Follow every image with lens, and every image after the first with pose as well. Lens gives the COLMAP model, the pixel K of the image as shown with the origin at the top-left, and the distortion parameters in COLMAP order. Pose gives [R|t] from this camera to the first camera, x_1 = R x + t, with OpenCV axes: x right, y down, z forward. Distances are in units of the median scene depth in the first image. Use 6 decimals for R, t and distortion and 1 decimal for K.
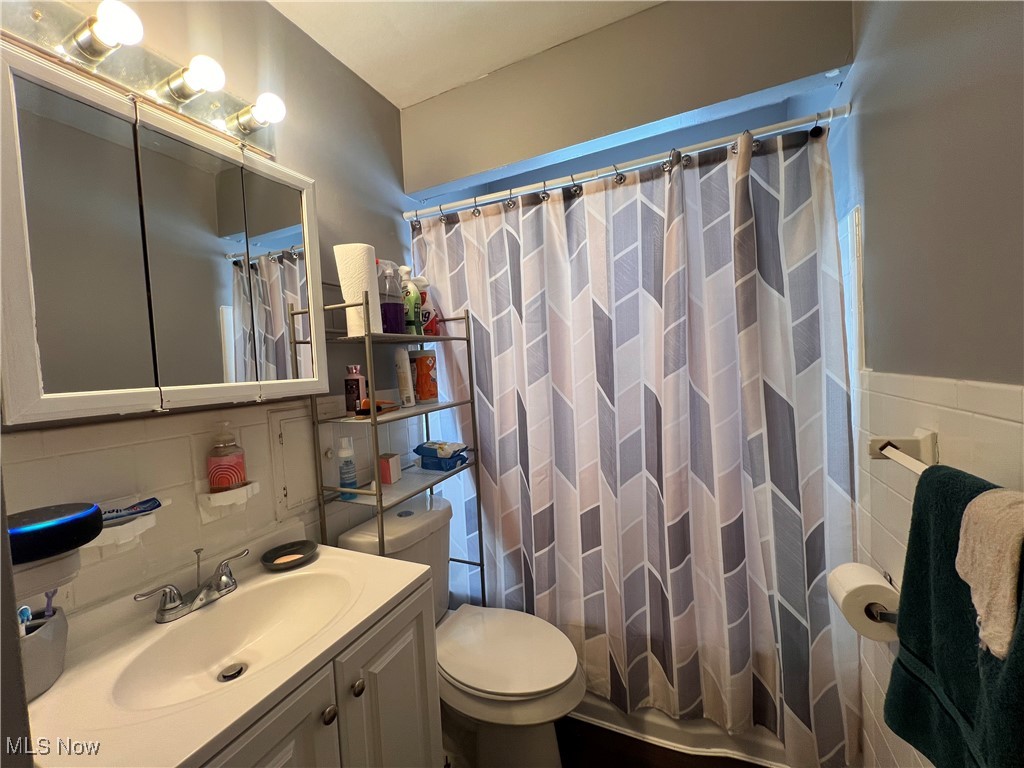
lens RADIAL K [[410.0, 0, 511.7], [0, 410.0, 380.6], [0, 0, 1]] dist [-0.002284, -0.000019]
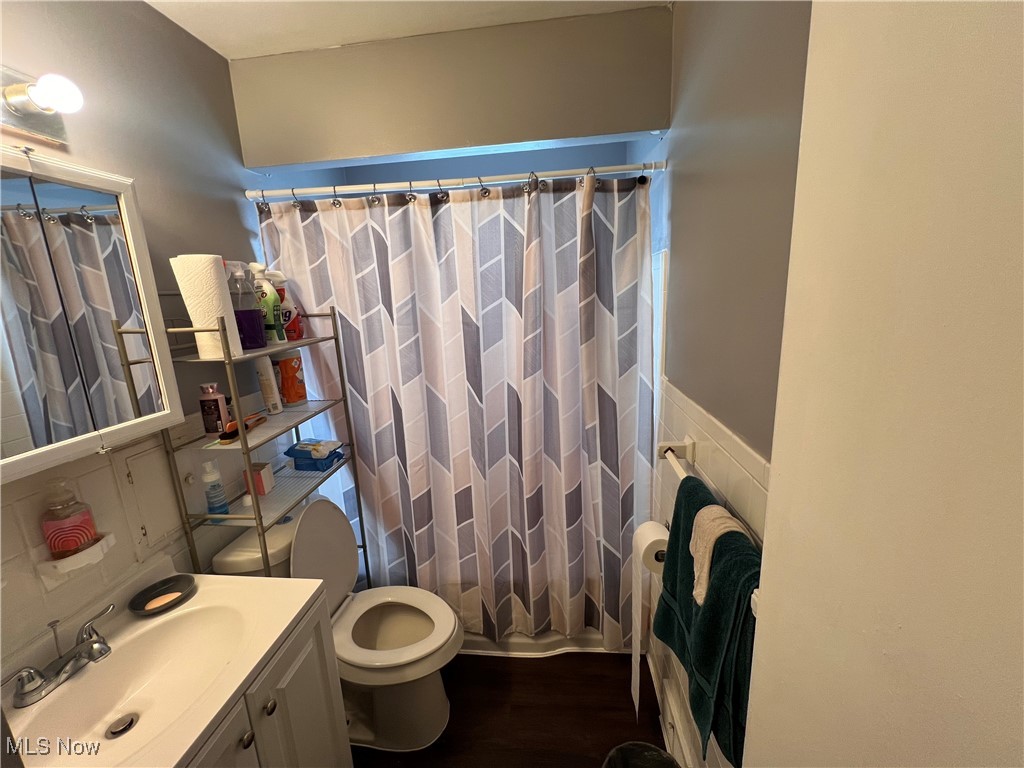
lens RADIAL K [[410.0, 0, 512.8], [0, 410.0, 380.8], [0, 0, 1]] dist [-0.002284, -0.000019]
pose [[0.946960, -0.052814, 0.316981, -0.028627], [0.002911, 0.987772, 0.155880, -0.190817], [-0.321337, -0.146689, 0.935534, -0.086946]]
